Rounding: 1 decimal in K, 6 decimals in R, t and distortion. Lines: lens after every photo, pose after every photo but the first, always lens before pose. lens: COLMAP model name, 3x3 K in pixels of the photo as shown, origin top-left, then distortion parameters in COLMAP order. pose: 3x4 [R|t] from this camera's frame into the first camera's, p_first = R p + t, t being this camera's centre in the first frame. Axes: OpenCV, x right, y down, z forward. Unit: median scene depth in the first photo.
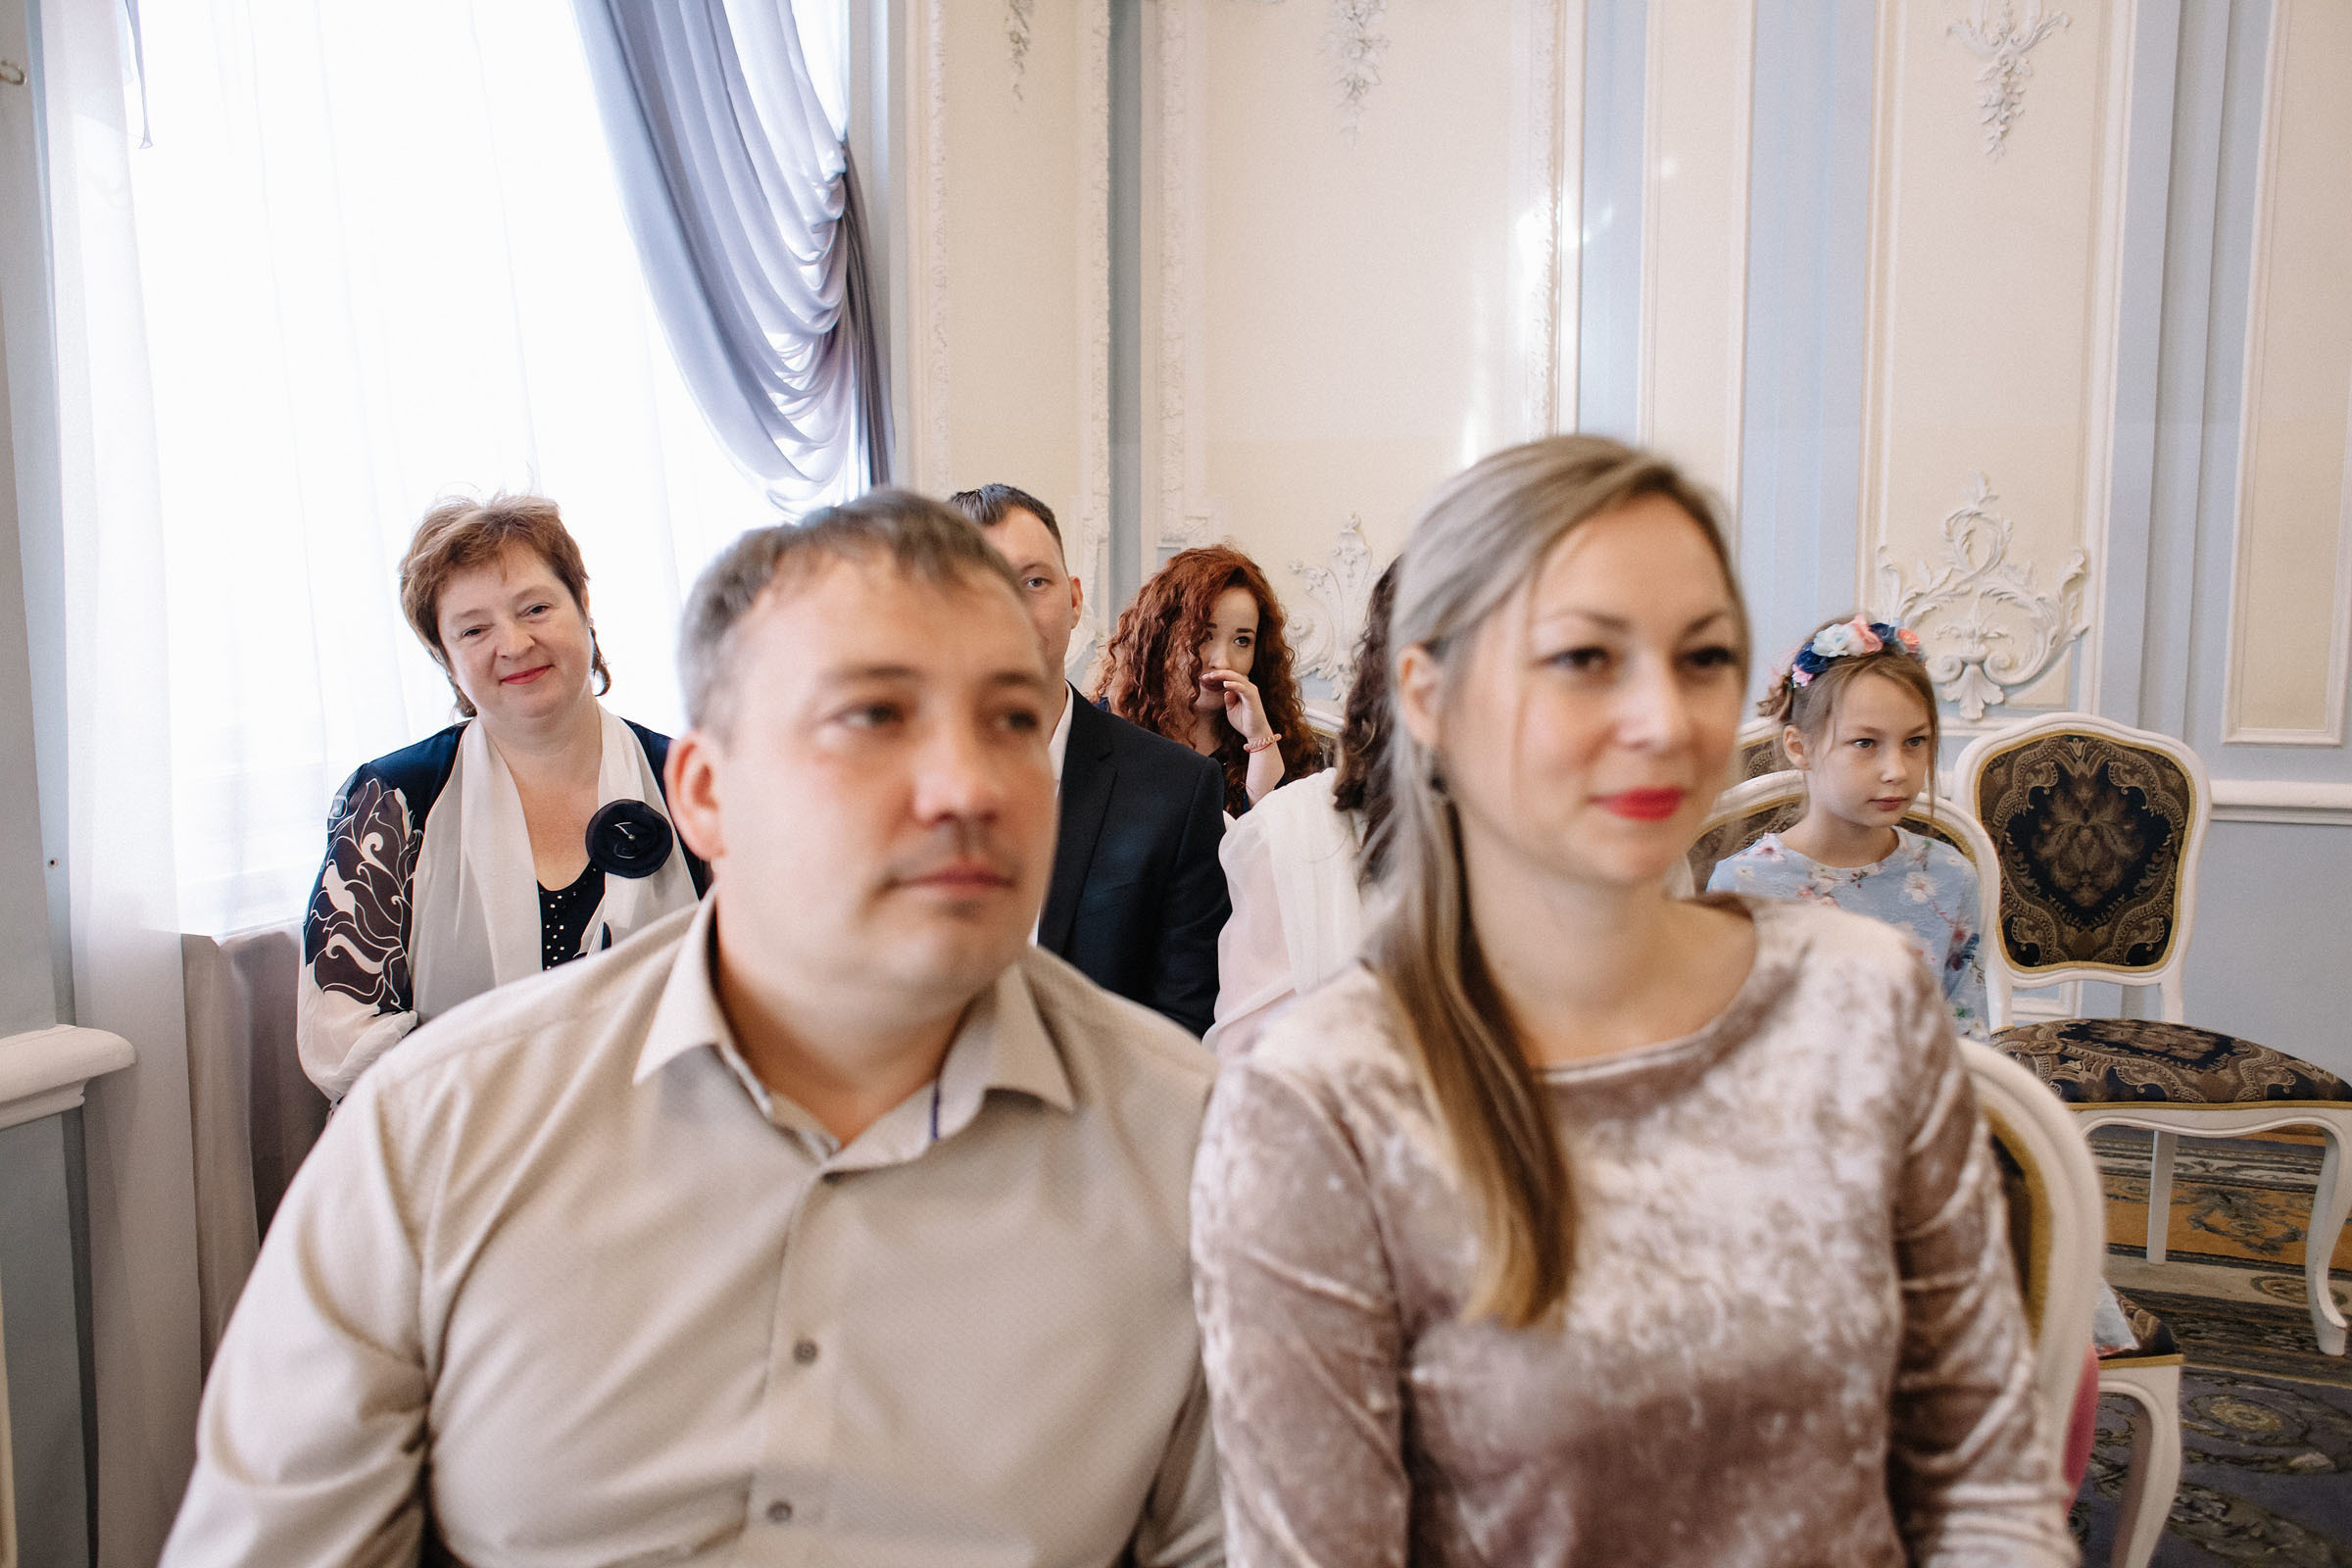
lens RADIAL K [[1886.9, 0, 1176.0], [0, 1886.9, 784.0], [0, 0, 1]] dist [-0.096051, 0.126012]
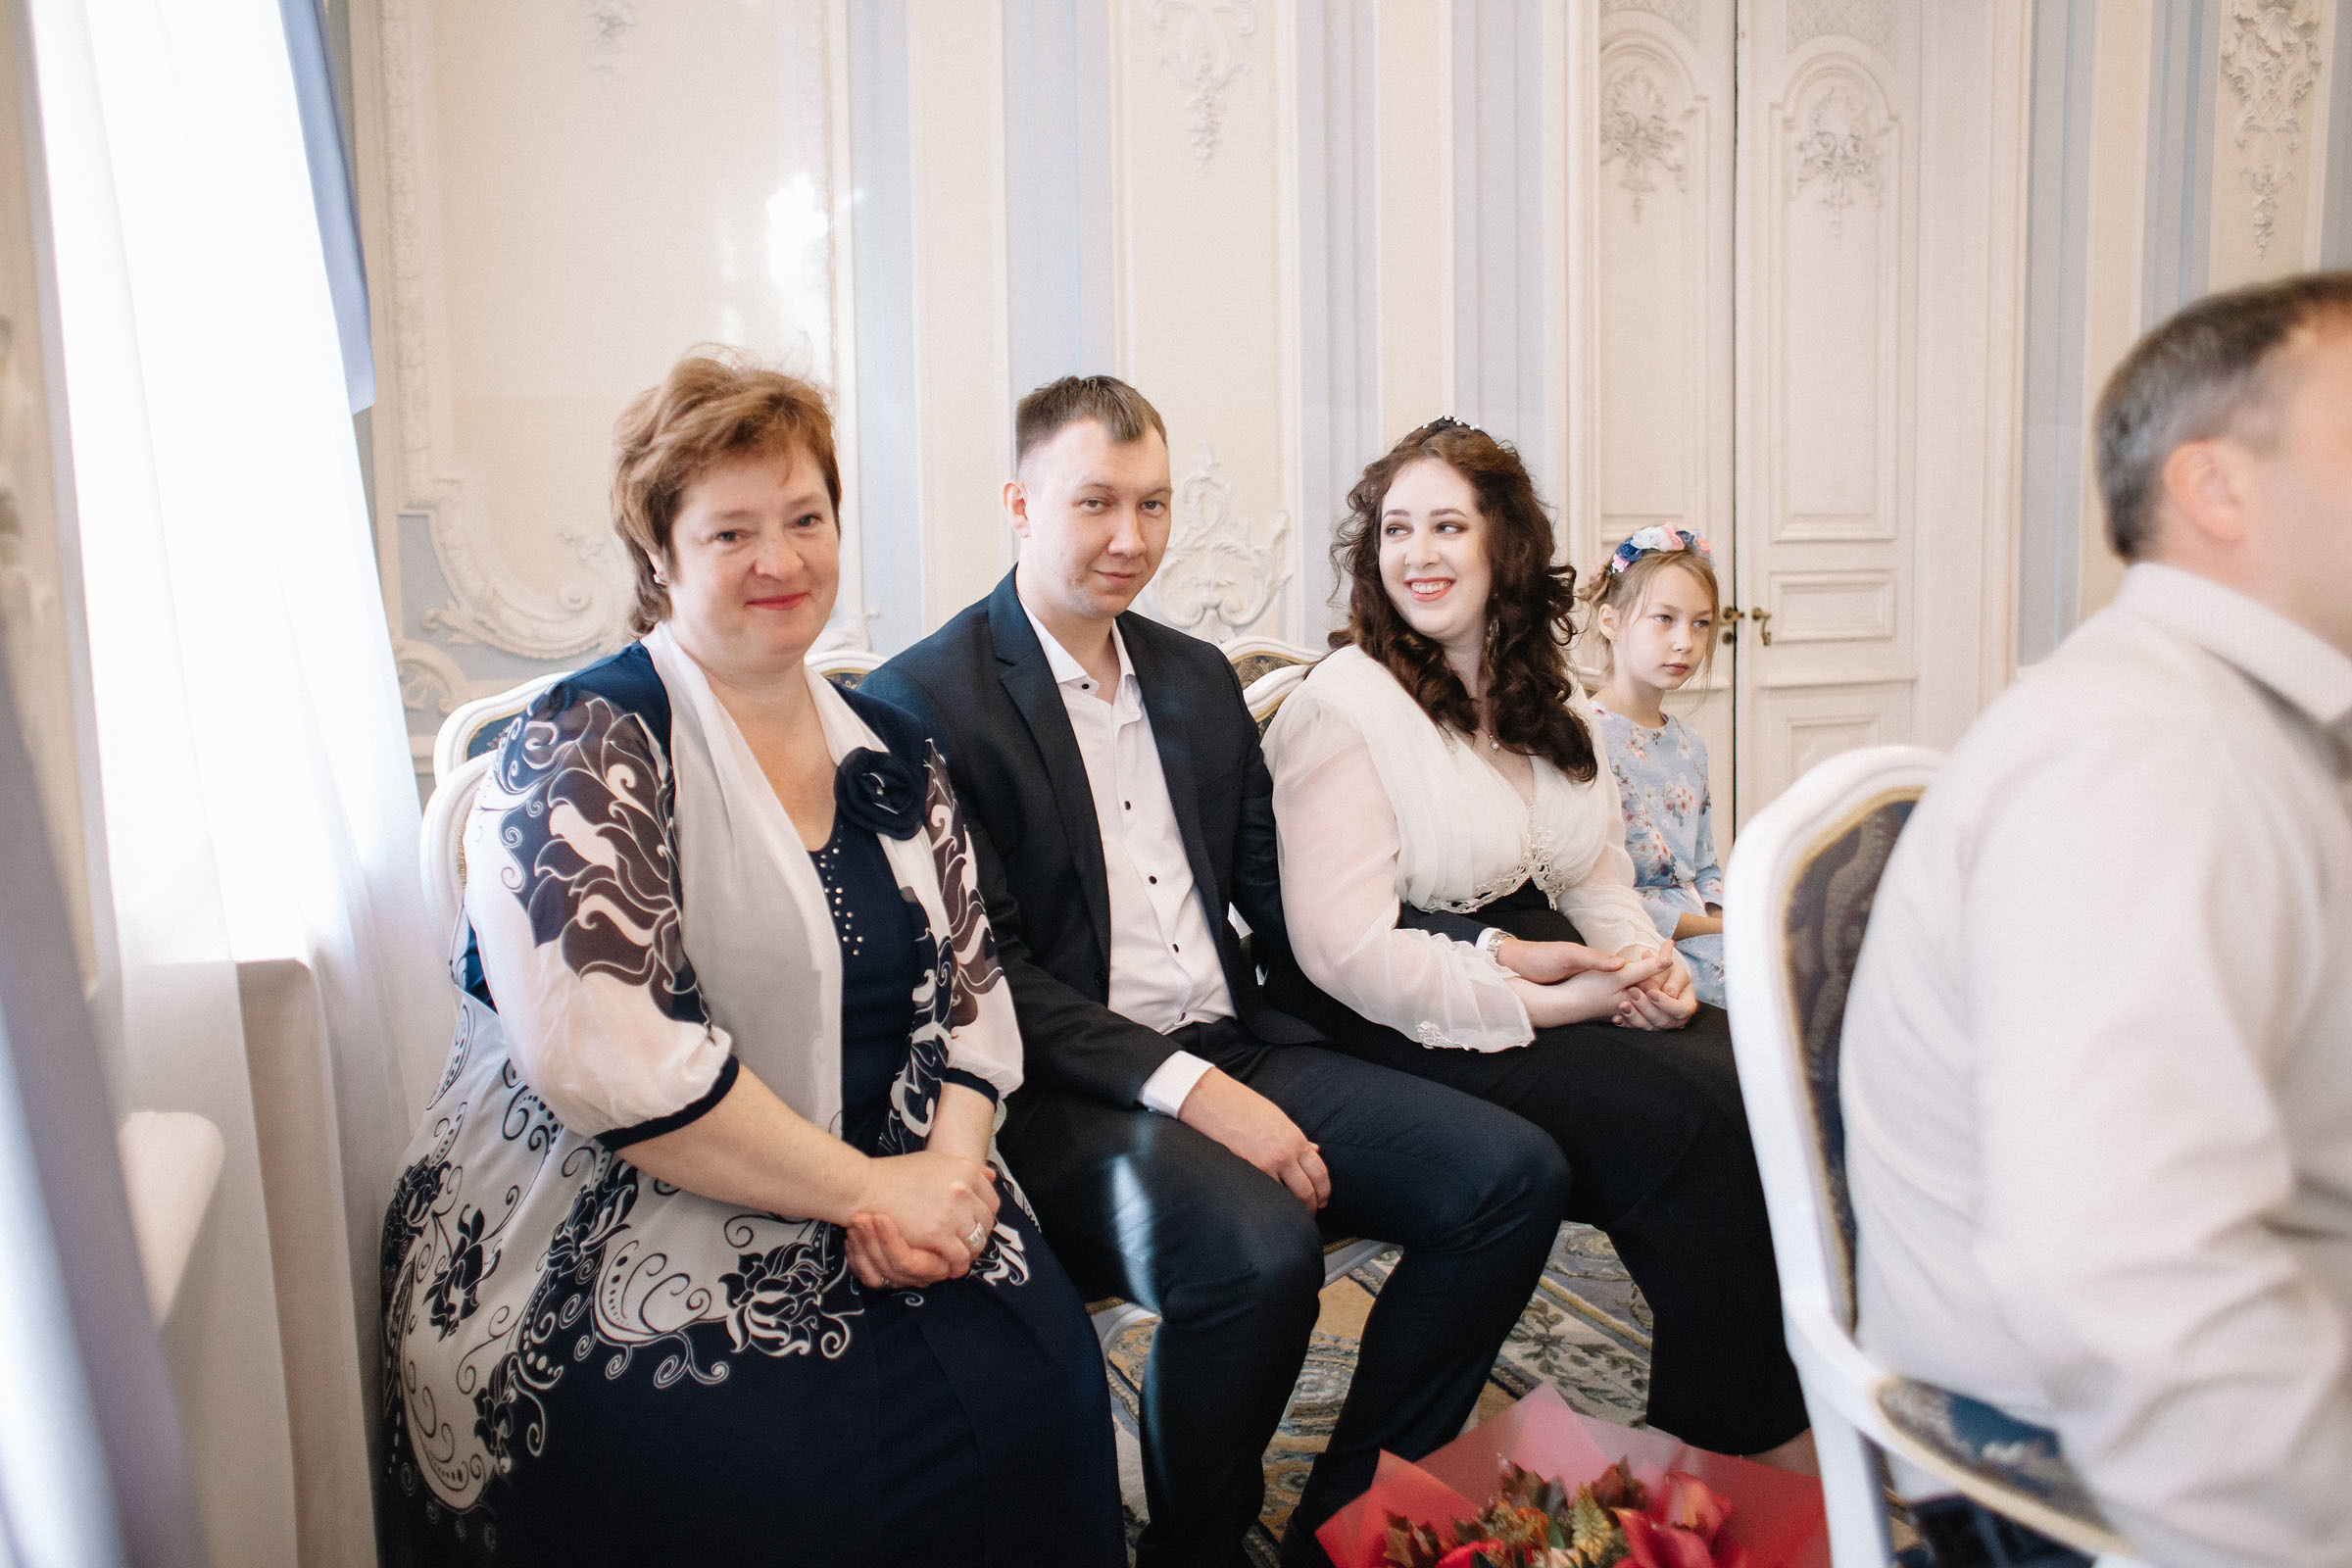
lens RADIAL K [[1886.9, 0, 1176.0], [0, 1886.9, 784.0], [0, 0, 1]] dist [-0.096051, 0.126012]
pose [[0.770030, -0.080654, 0.632889, -0.345249], [0.086906, 0.995991, 0.021190, 0.017726], [-0.632061, 0.038685, 0.773953, 0.112641]]
